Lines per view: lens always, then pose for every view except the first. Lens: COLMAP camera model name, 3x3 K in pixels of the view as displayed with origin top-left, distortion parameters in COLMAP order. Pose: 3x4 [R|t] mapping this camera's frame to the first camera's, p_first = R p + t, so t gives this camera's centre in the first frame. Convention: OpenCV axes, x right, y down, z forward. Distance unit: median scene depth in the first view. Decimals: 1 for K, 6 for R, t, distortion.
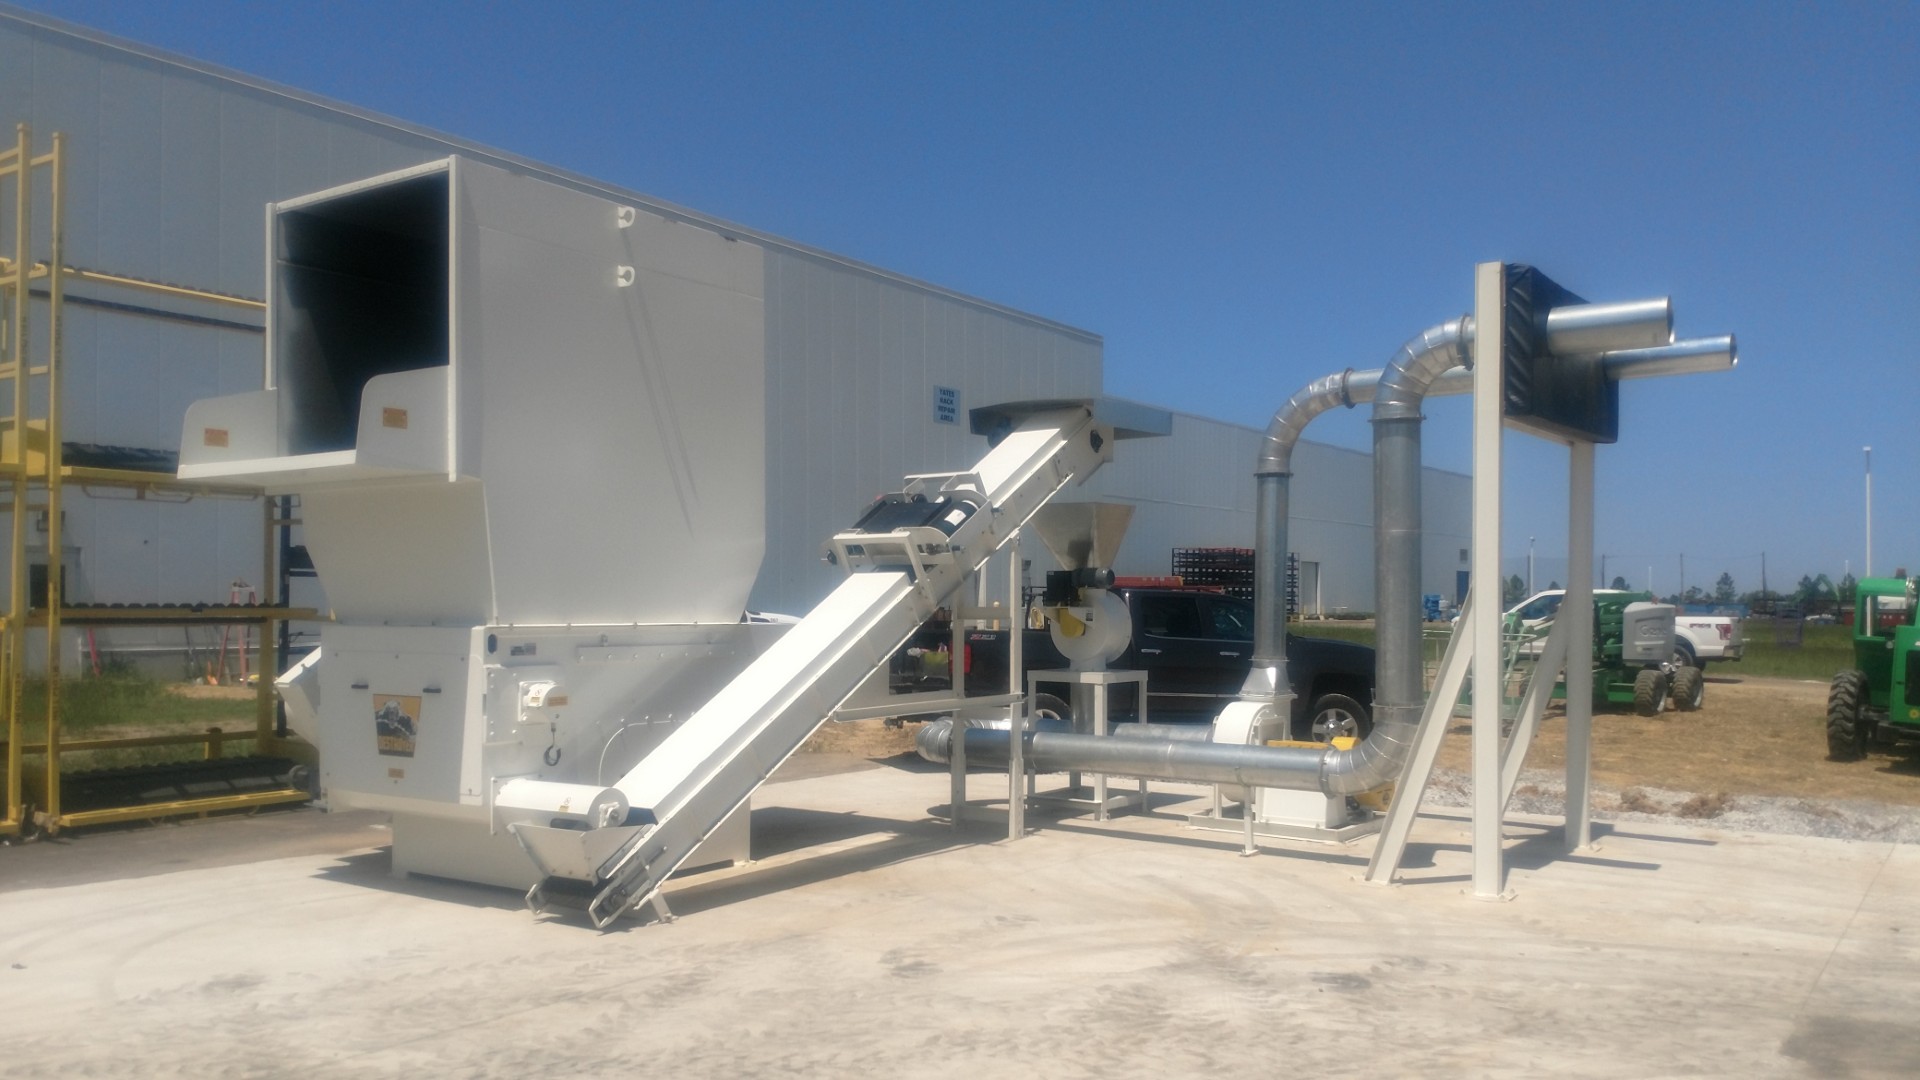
lens RADIAL K [[1514.7, 0, 962.2], [0, 1514.7, 591.4], [0, 0, 1]] dist [0.221890, -0.449949]
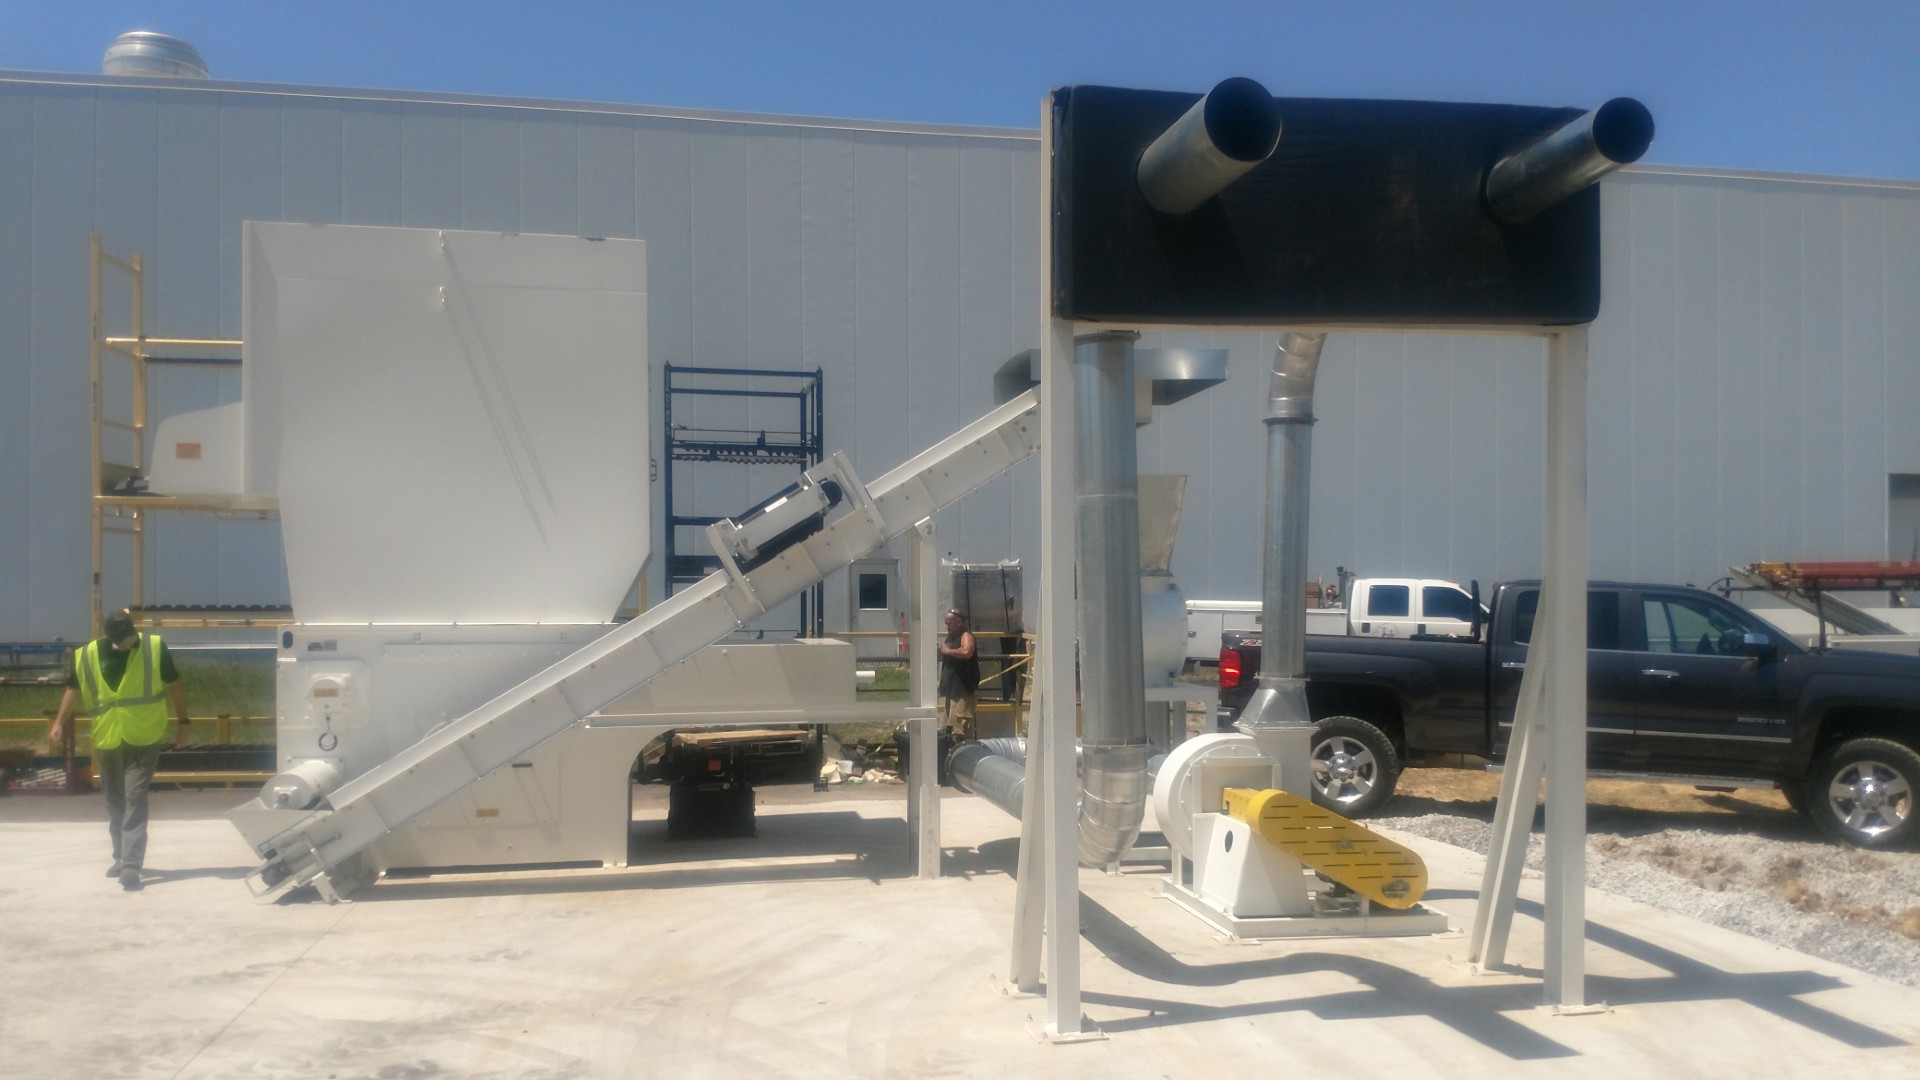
lens RADIAL K [[1529.1, 0, 968.9], [0, 1529.1, 594.7], [0, 0, 1]] dist [0.077953, -0.157127]
pose [[0.709208, -0.009269, -0.704938, 0.757025], [0.010365, 0.999943, -0.002720, 0.007626], [0.704923, -0.005378, 0.709264, 0.477695]]
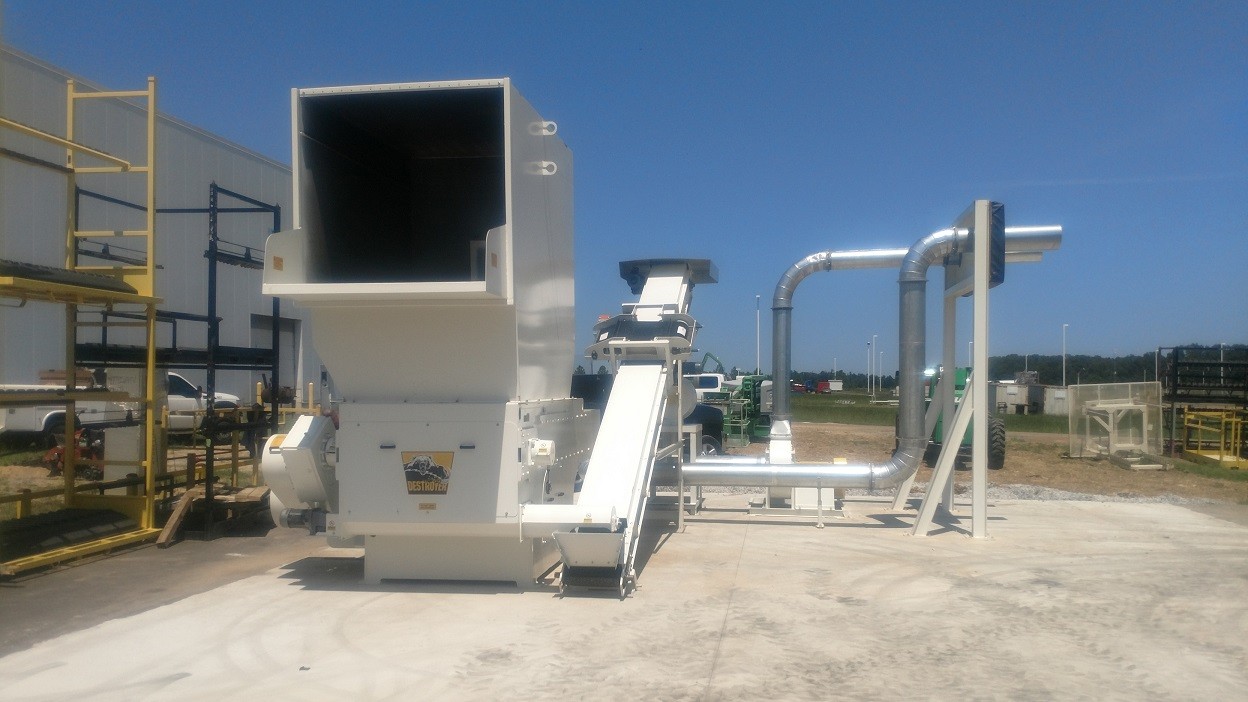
lens RADIAL K [[984.5, 0, 625.4], [0, 984.5, 384.4], [0, 0, 1]] dist [0.221890, -0.449949]
pose [[0.899438, -0.008316, 0.436970, -0.552133], [0.004247, 0.999938, 0.010288, -0.003378], [-0.437028, -0.007398, 0.899417, 0.088910]]
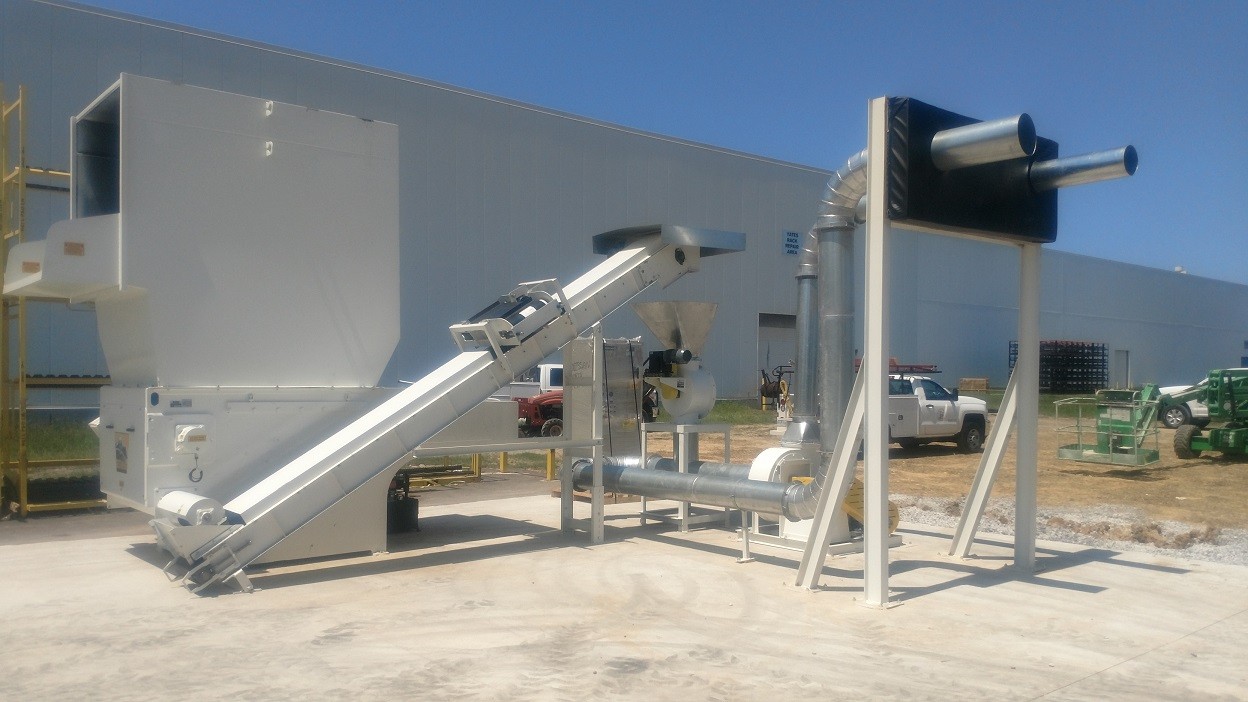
lens RADIAL K [[984.5, 0, 625.4], [0, 984.5, 384.4], [0, 0, 1]] dist [0.221890, -0.449949]
pose [[0.965863, 0.000063, -0.259054, 0.339982], [0.002728, 0.999942, 0.010413, 0.009535], [0.259039, -0.010765, 0.965807, 0.153862]]
